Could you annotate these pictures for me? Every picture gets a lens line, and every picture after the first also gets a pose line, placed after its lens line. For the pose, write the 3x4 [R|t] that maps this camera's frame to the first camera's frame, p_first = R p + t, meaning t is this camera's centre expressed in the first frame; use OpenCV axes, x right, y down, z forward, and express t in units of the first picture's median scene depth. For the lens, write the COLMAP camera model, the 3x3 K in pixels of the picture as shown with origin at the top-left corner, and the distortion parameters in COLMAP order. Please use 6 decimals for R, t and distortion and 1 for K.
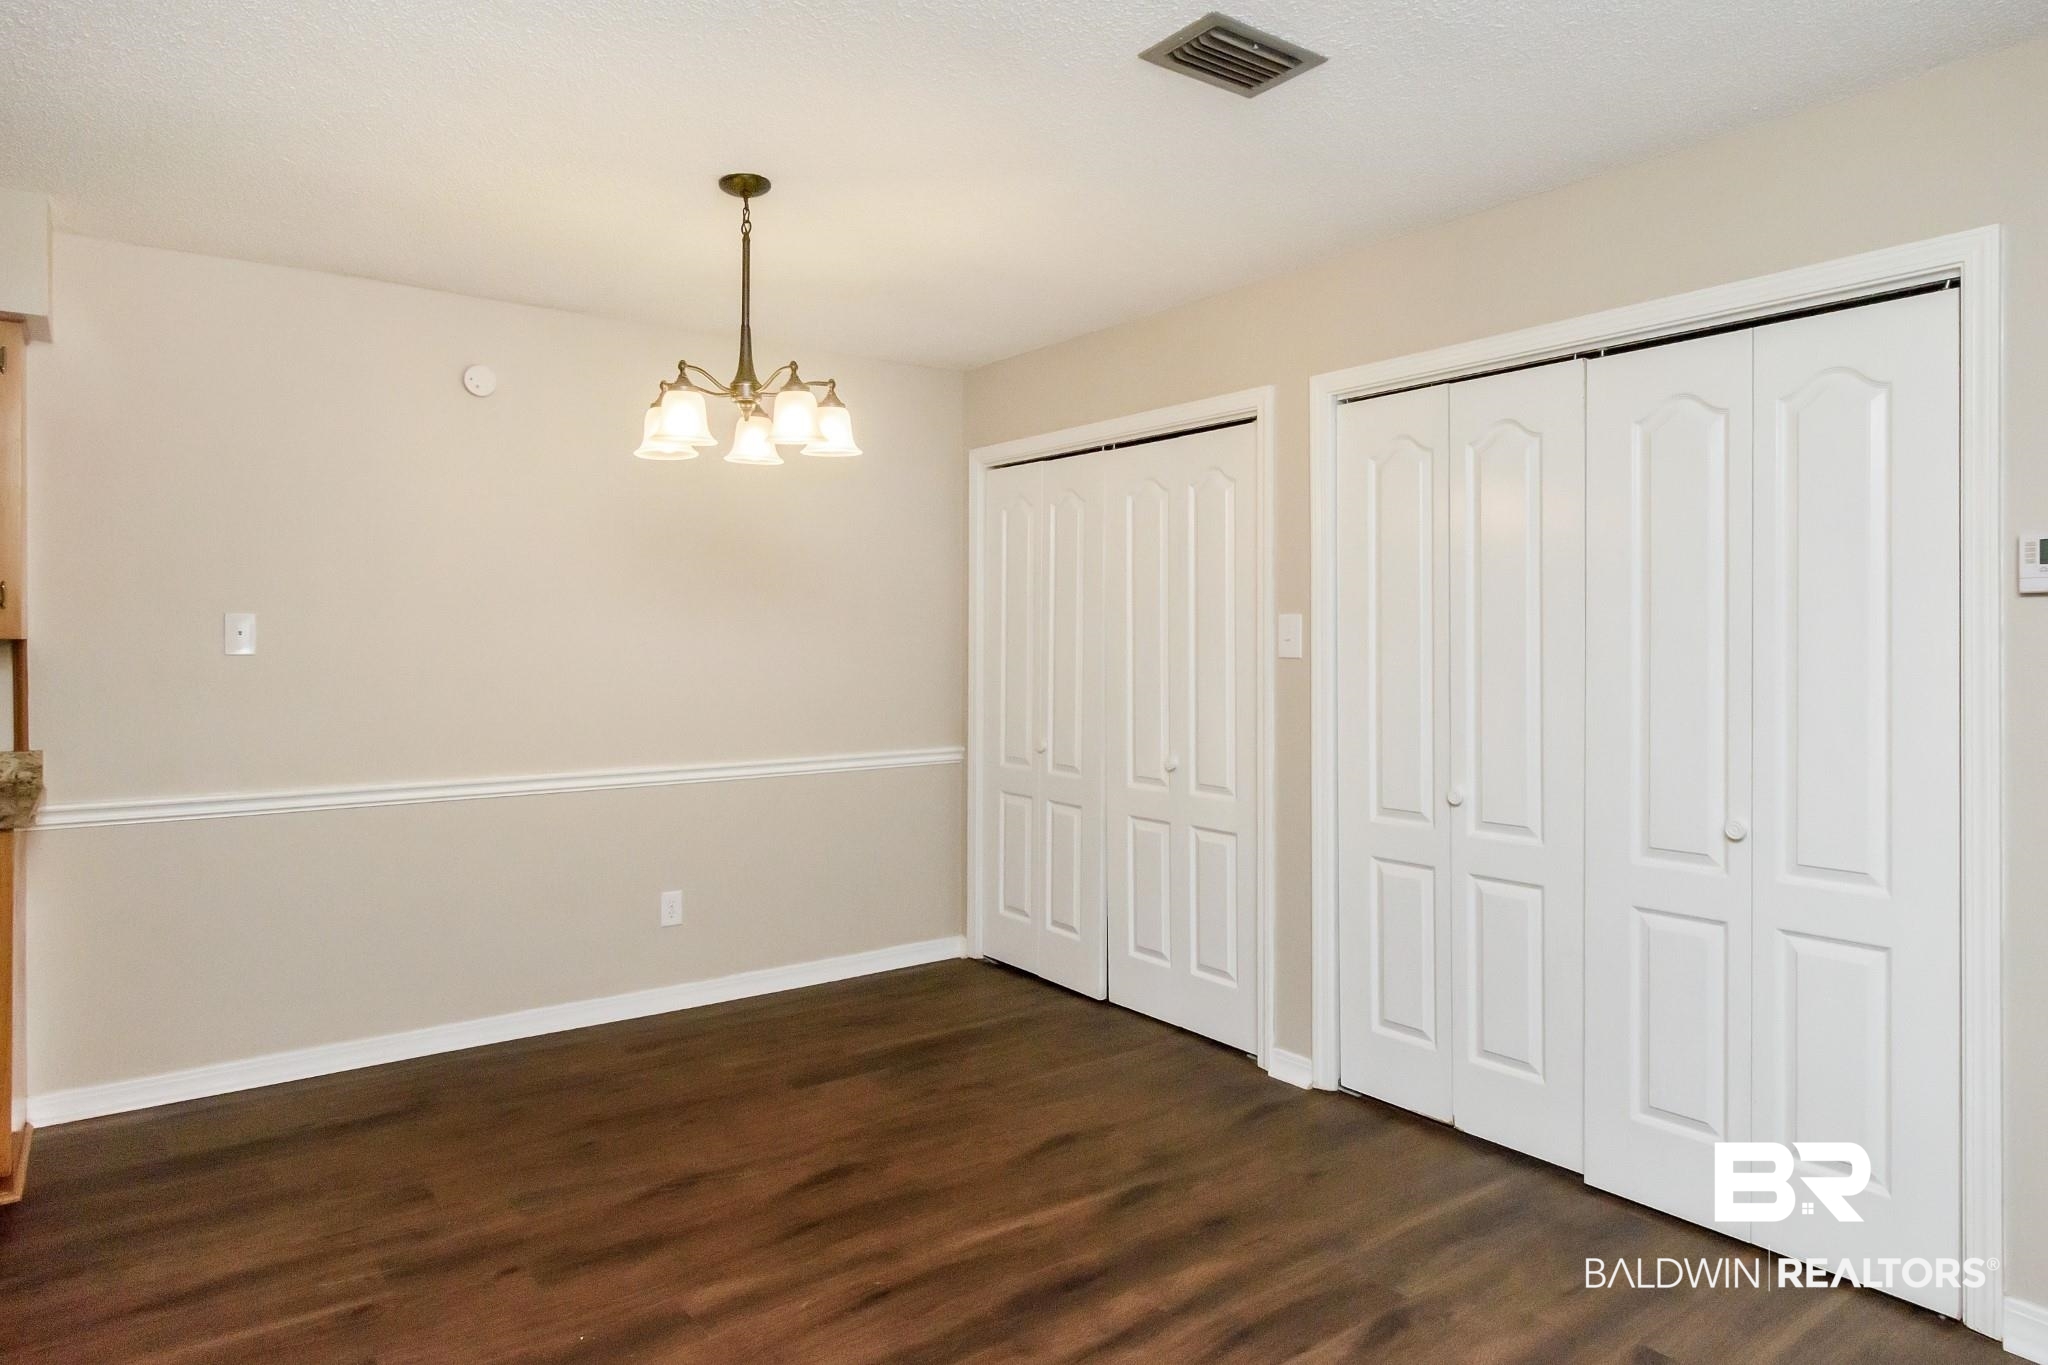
lens RADIAL K [[1219.3, 0, 1006.7], [0, 1219.3, 638.0], [0, 0, 1]] dist [0.015177, -0.001414]
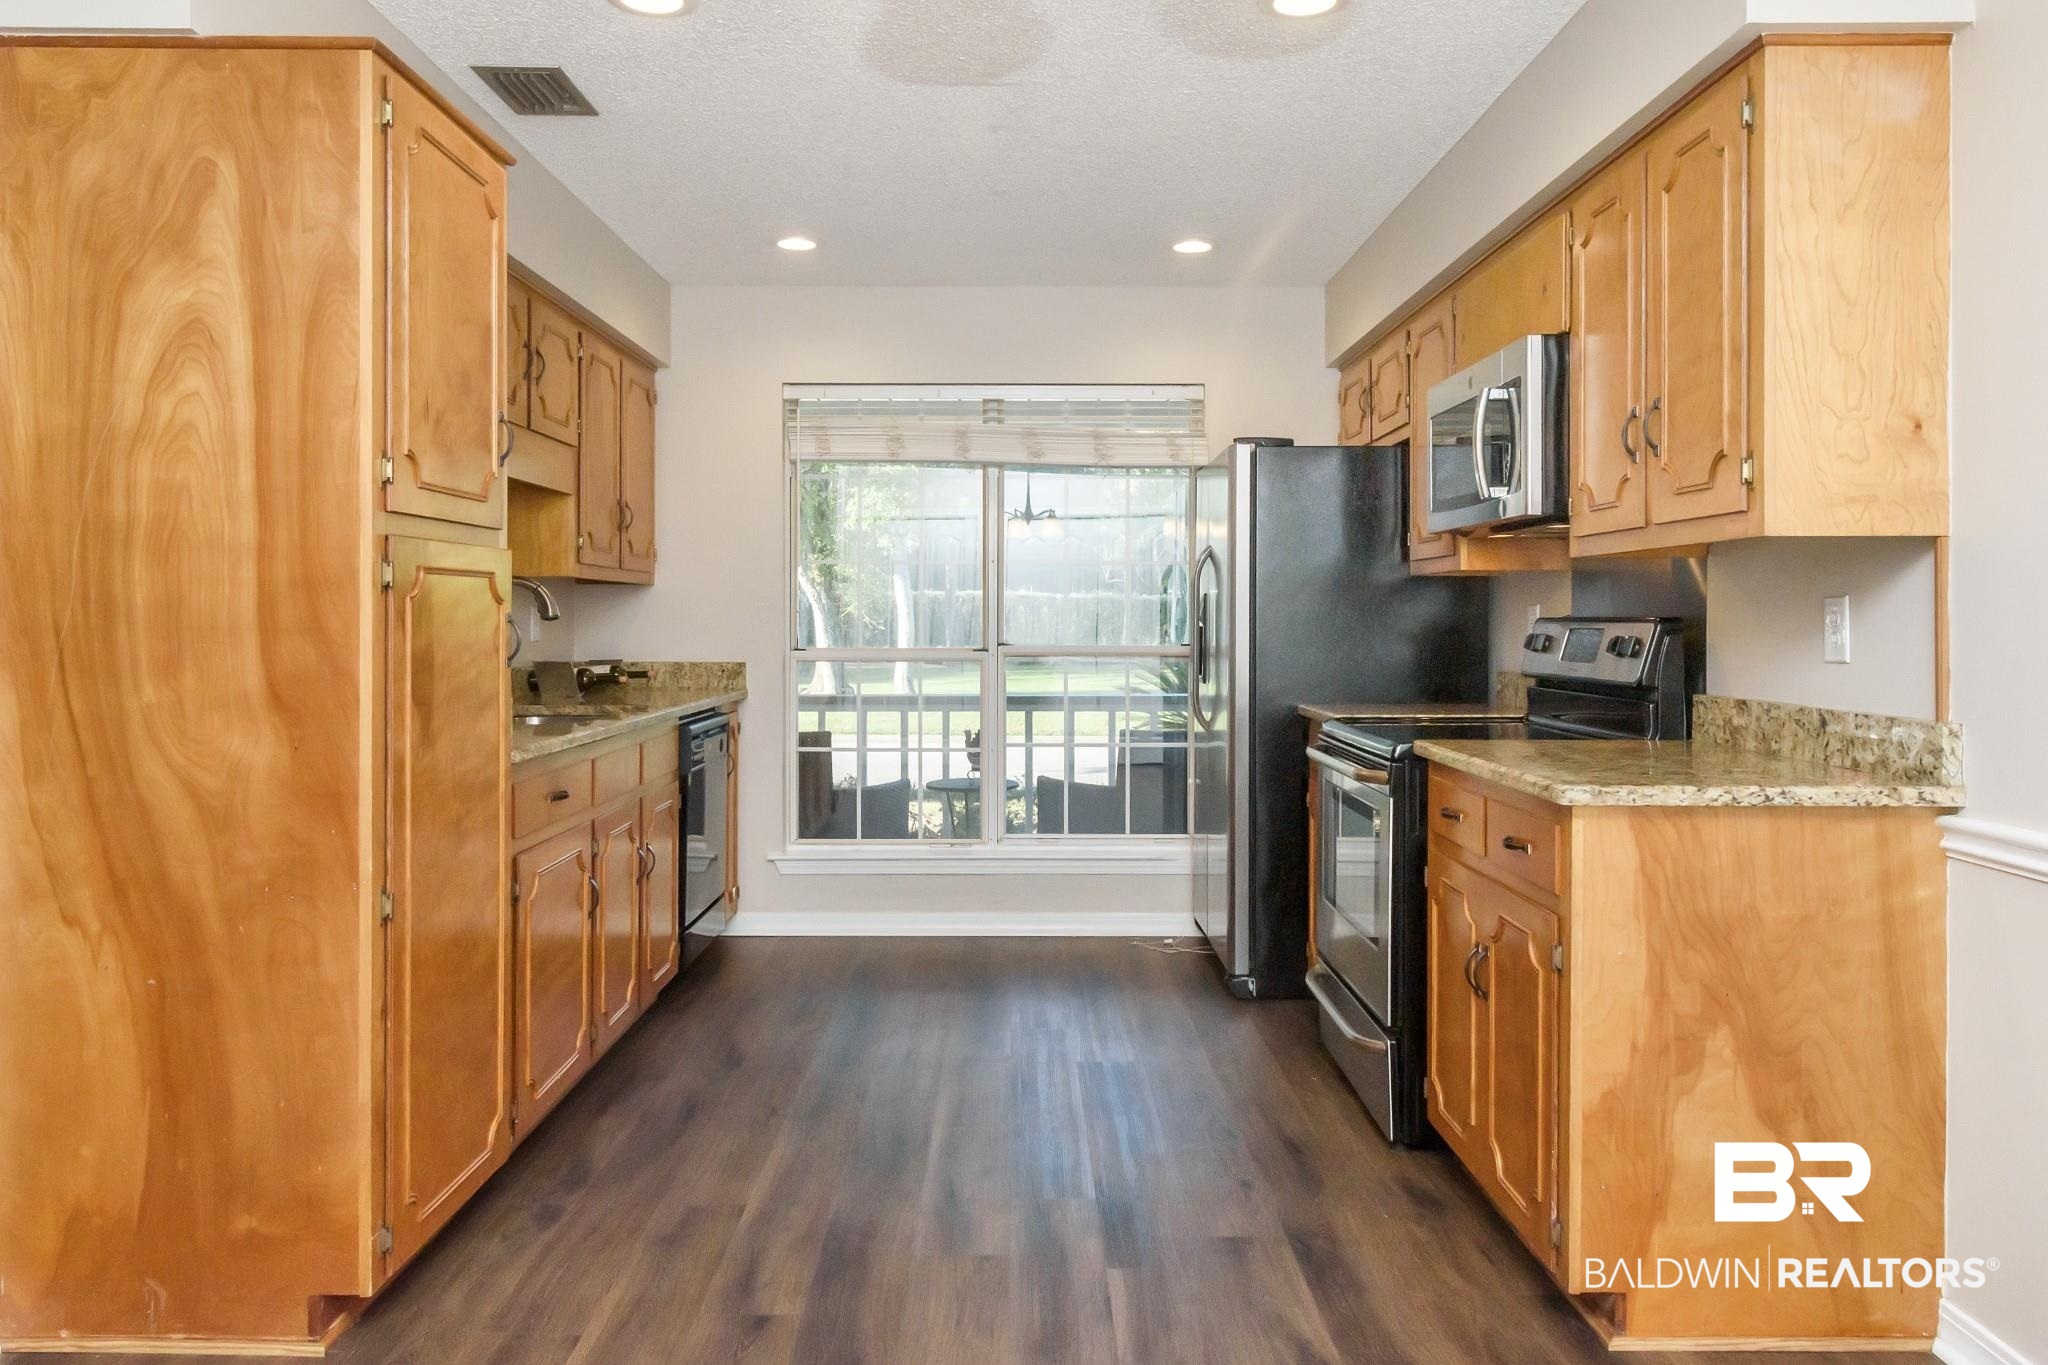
lens RADIAL K [[1420.3, 0, 1028.2], [0, 1420.3, 627.8], [0, 0, 1]] dist [-0.000012, 0.002648]
pose [[-0.587939, 0.005970, -0.808883, 0.029157], [0.002185, 0.999981, 0.005793, 0.044242], [0.808902, 0.001639, -0.587941, 1.135938]]
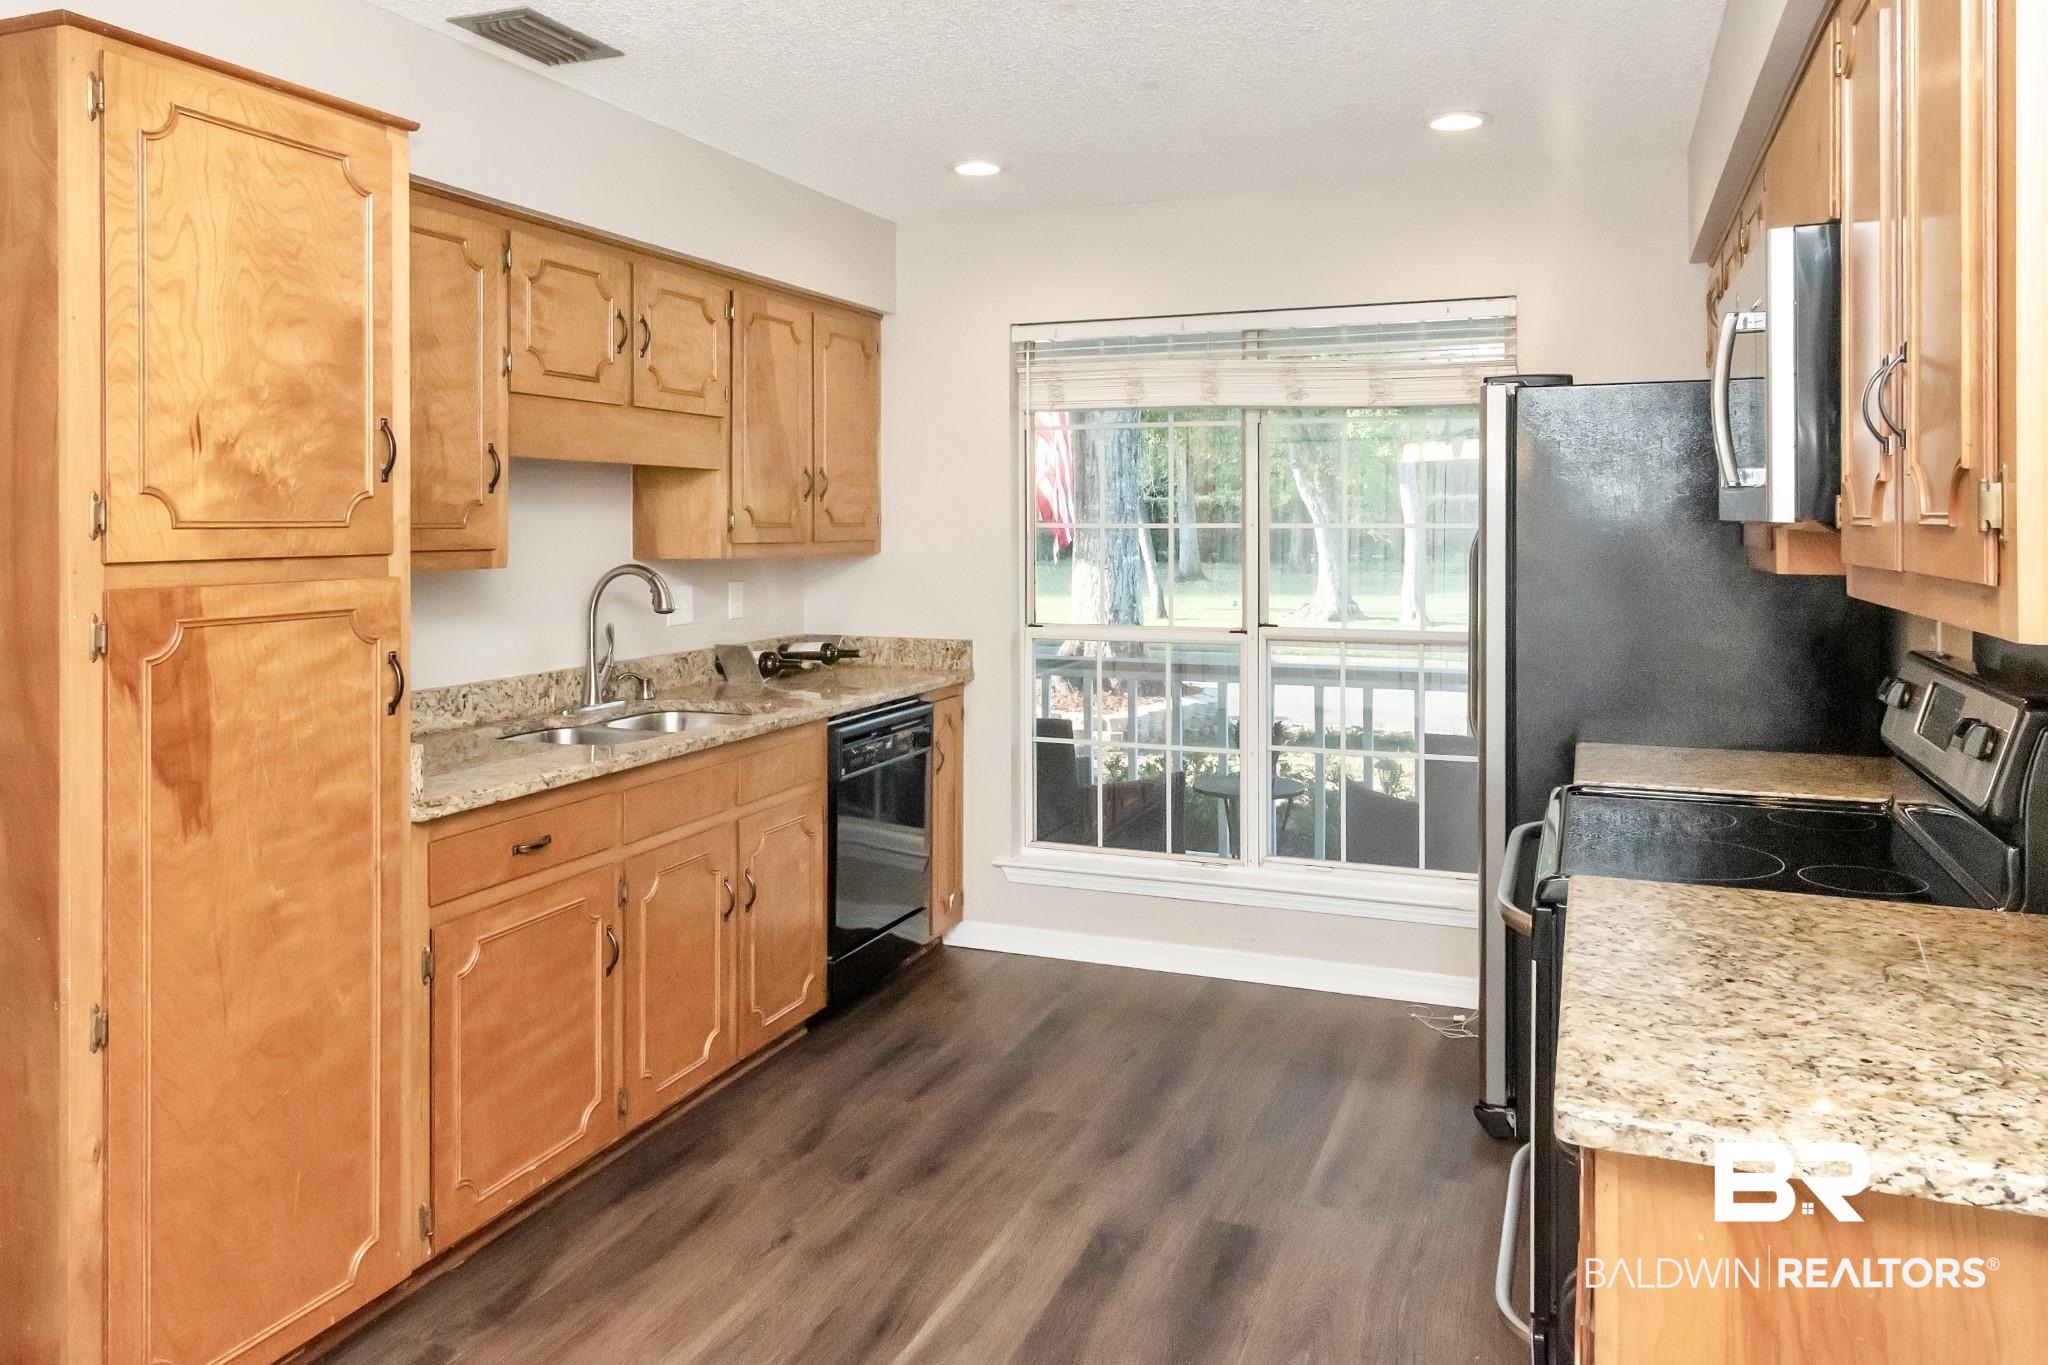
lens RADIAL K [[1428.4, 0, 1031.1], [0, 1428.4, 525.6], [0, 0, 1]] dist [0.001249, 0.001196]
pose [[-0.848608, 0.004978, -0.528998, -0.397507], [0.003961, 0.999987, 0.003056, -0.032021], [0.529007, 0.000498, -0.848617, 1.187190]]
